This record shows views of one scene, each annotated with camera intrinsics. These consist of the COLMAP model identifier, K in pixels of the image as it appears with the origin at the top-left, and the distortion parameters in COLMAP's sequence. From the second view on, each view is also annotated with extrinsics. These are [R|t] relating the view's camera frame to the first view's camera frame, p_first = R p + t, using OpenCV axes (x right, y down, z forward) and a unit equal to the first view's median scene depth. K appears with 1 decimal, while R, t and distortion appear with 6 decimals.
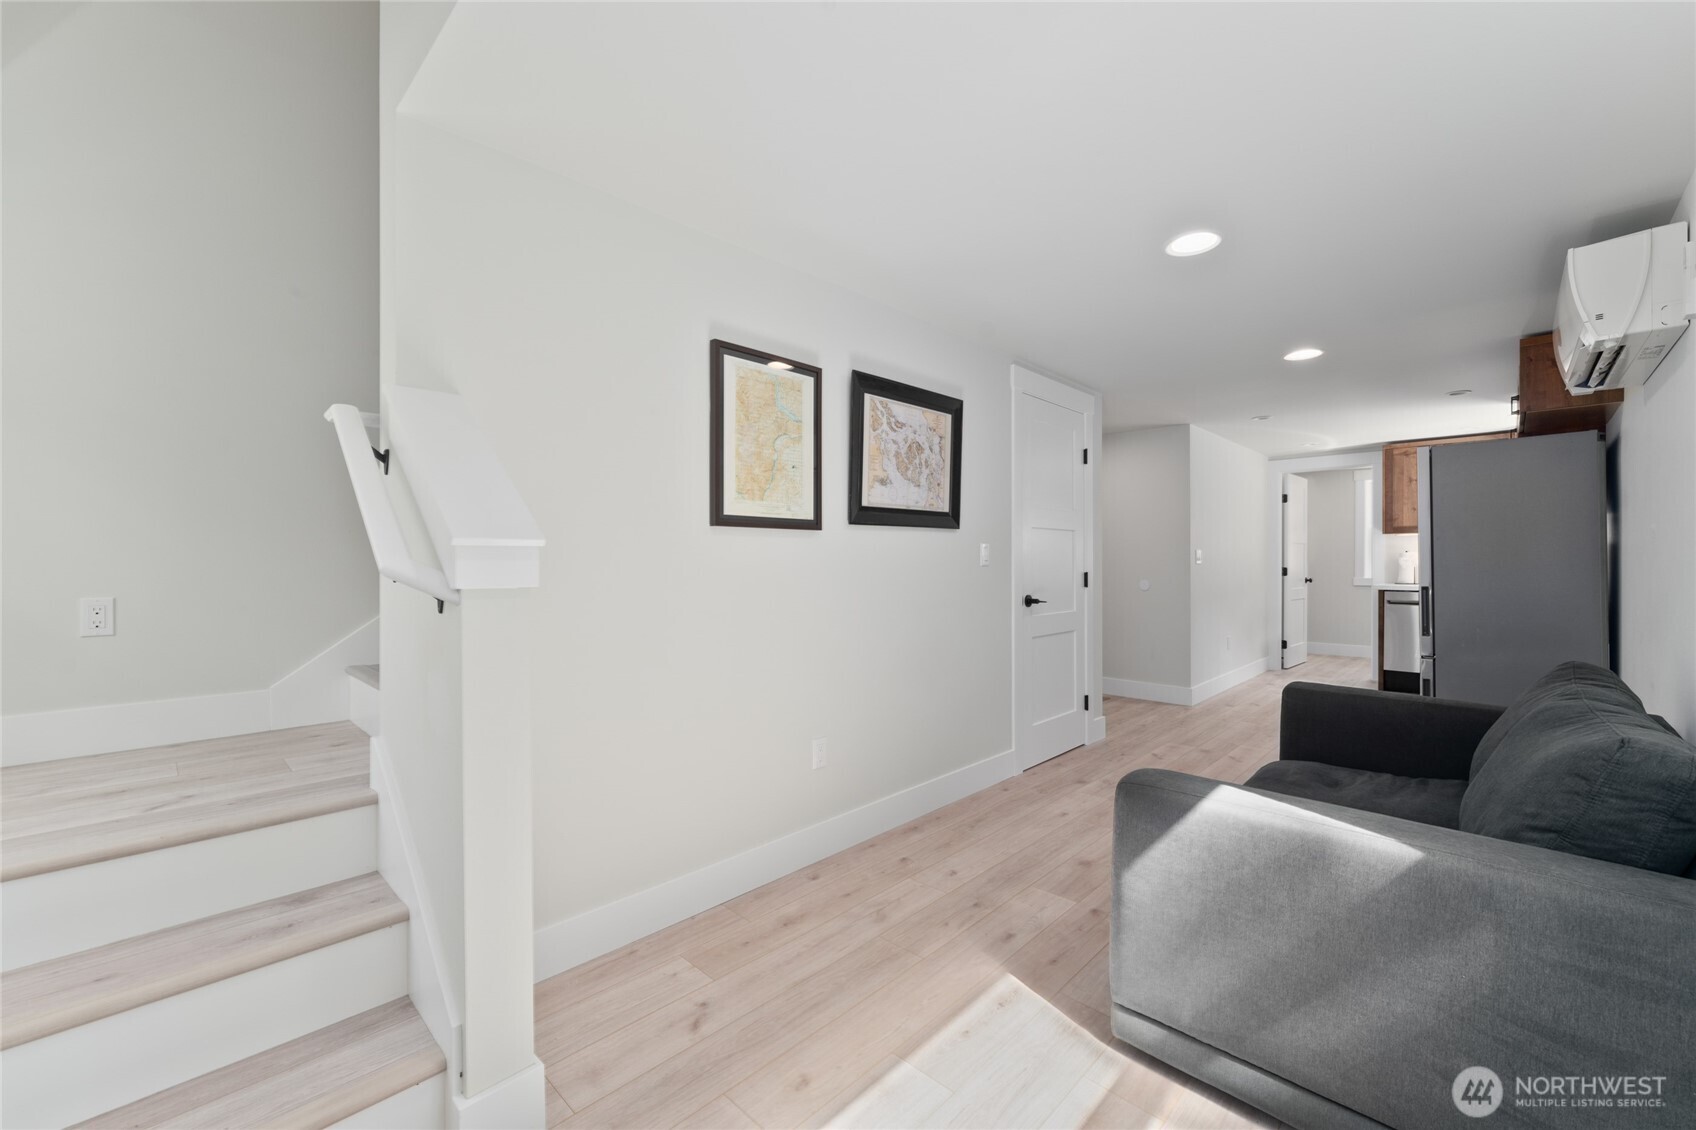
lens RADIAL K [[691.5, 0, 844.3], [0, 691.5, 559.6], [0, 0, 1]] dist [-0.002598, -0.000543]
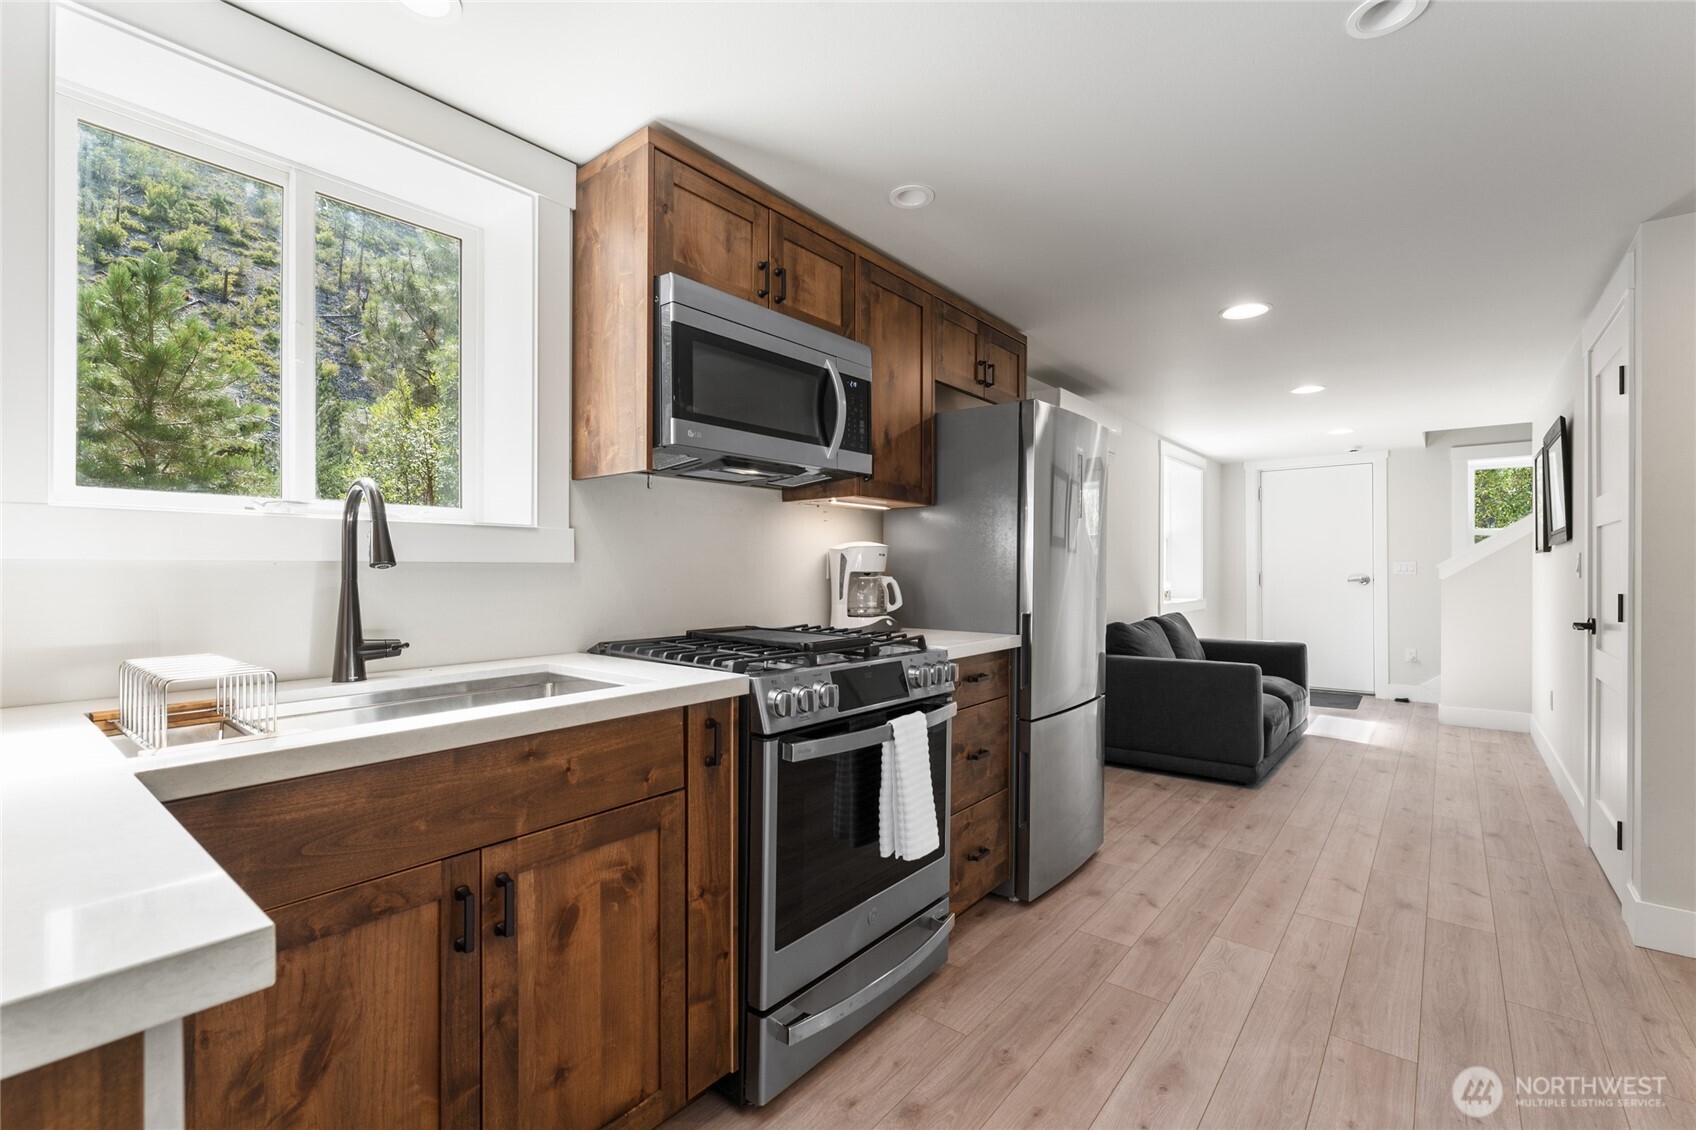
lens RADIAL K [[743.1, 0, 847.8], [0, 743.1, 559.8], [0, 0, 1]] dist [0.000109, -0.000166]
pose [[-0.995897, -0.009967, -0.089941, 0.712019], [-0.009774, 0.999949, -0.002581, -0.002480], [0.089963, -0.001692, -0.995944, 1.074920]]
